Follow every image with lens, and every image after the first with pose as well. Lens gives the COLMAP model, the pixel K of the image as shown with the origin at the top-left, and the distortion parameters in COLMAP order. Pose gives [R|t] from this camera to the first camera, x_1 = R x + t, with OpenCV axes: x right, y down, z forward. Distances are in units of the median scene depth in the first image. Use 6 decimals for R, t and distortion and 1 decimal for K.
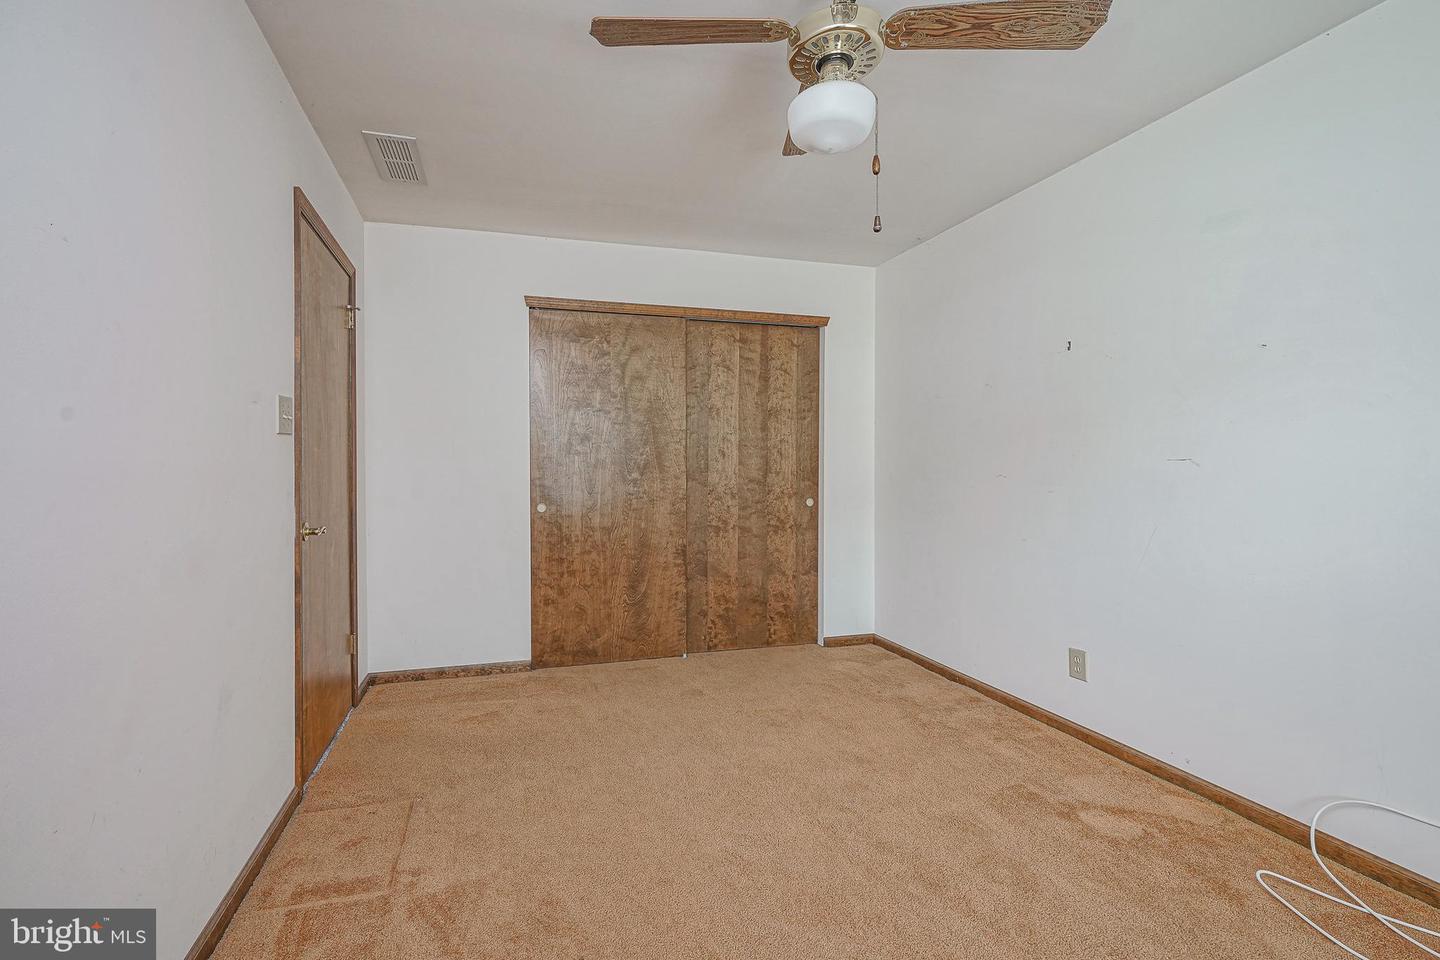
lens RADIAL K [[704.1, 0, 717.9], [0, 704.1, 476.2], [0, 0, 1]] dist [0.001291, -0.000071]
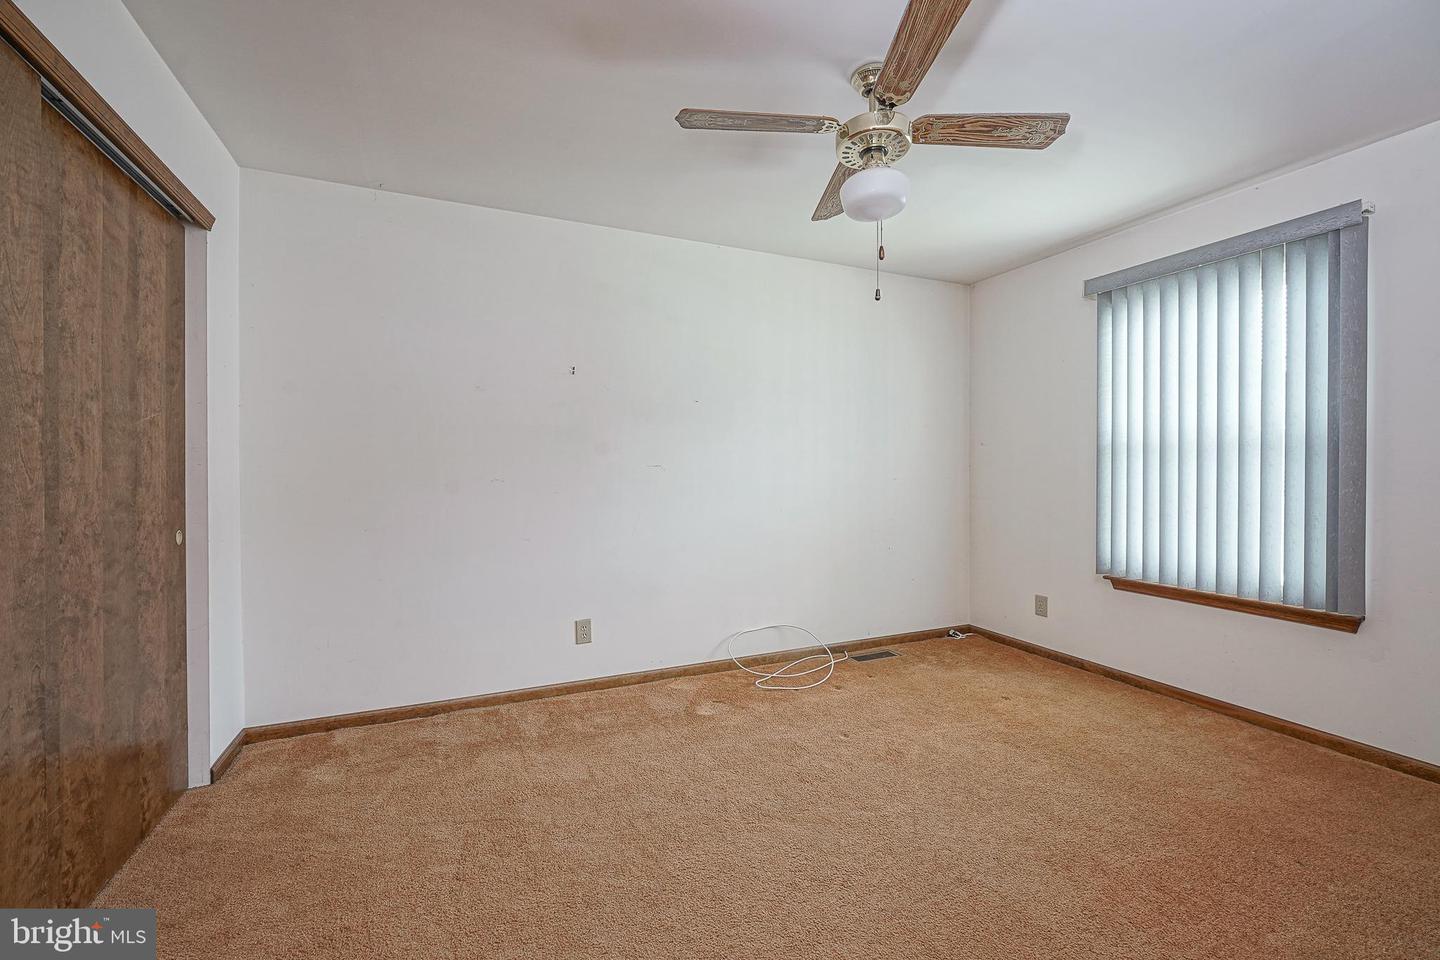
lens RADIAL K [[587.1, 0, 719.3], [0, 587.1, 475.0], [0, 0, 1]] dist [-0.003056, 0.000277]
pose [[-0.144236, -0.009109, 0.989501, -0.393228], [0.016587, 0.999795, 0.011622, -0.010304], [-0.989404, 0.018089, -0.144055, 0.670140]]
